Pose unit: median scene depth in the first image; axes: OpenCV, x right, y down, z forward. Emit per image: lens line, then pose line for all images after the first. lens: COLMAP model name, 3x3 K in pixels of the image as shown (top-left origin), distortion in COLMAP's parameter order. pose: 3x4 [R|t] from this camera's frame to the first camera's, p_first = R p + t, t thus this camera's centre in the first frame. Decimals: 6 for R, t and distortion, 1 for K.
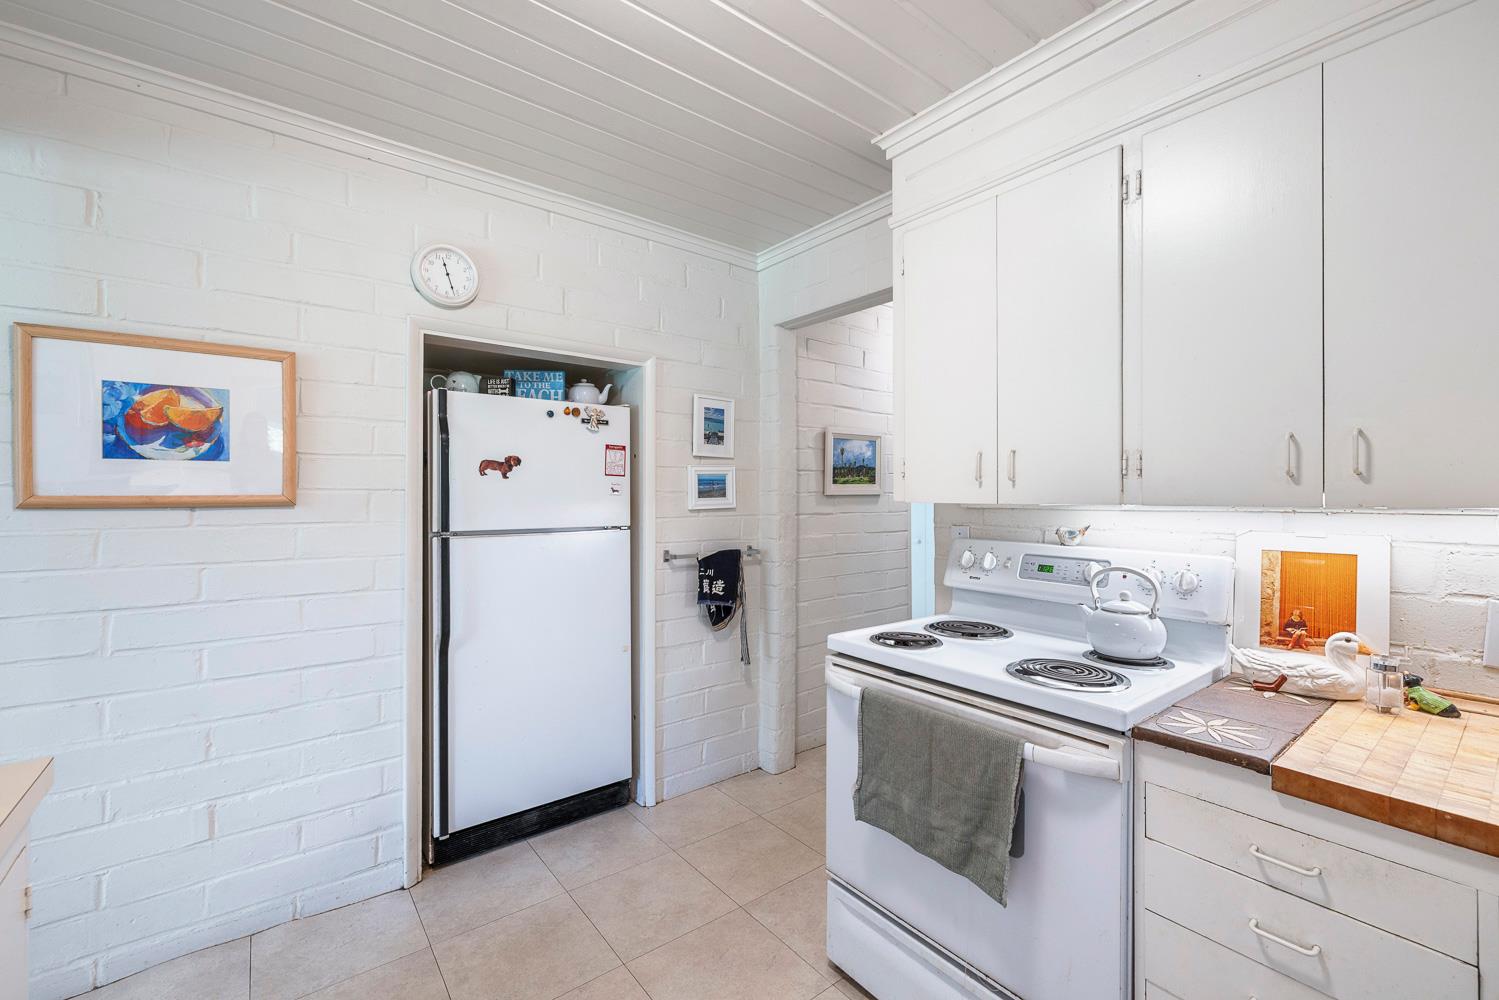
lens RADIAL K [[633.4, 0, 749.1], [0, 633.4, 495.6], [0, 0, 1]] dist [0.004872, -0.000395]
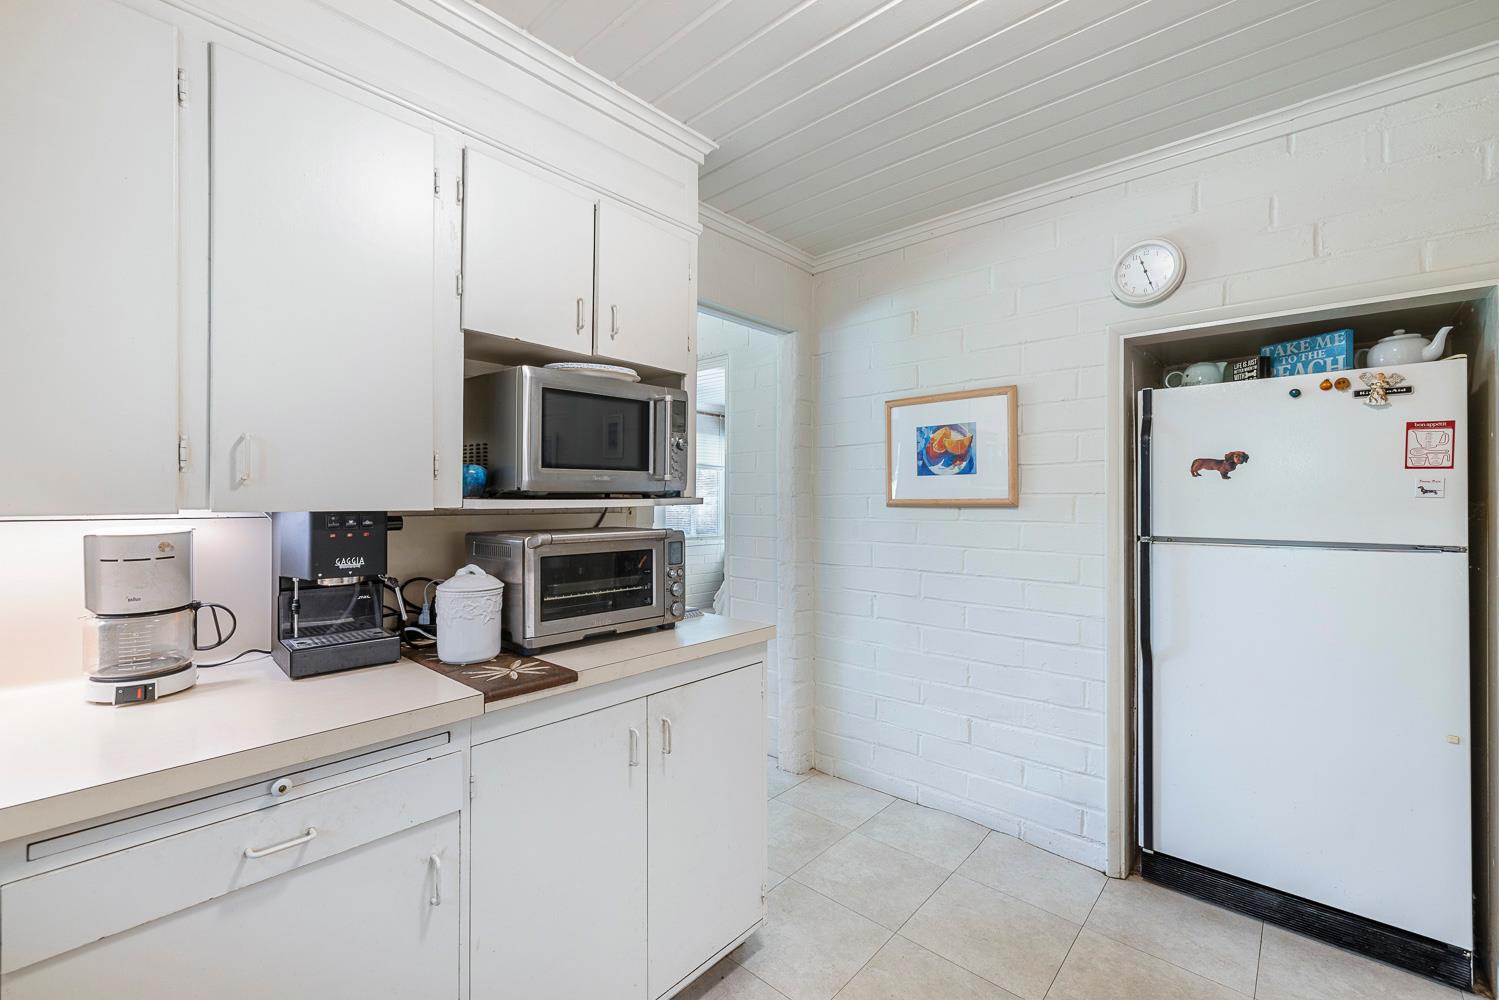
lens RADIAL K [[633.4, 0, 747.2], [0, 633.4, 501.4], [0, 0, 1]] dist [0.004872, -0.000395]
pose [[0.169508, 0.001280, -0.985528, 0.387782], [-0.001799, 0.999998, 0.000989, 0.004279], [0.985527, 0.001605, 0.169510, 0.240090]]
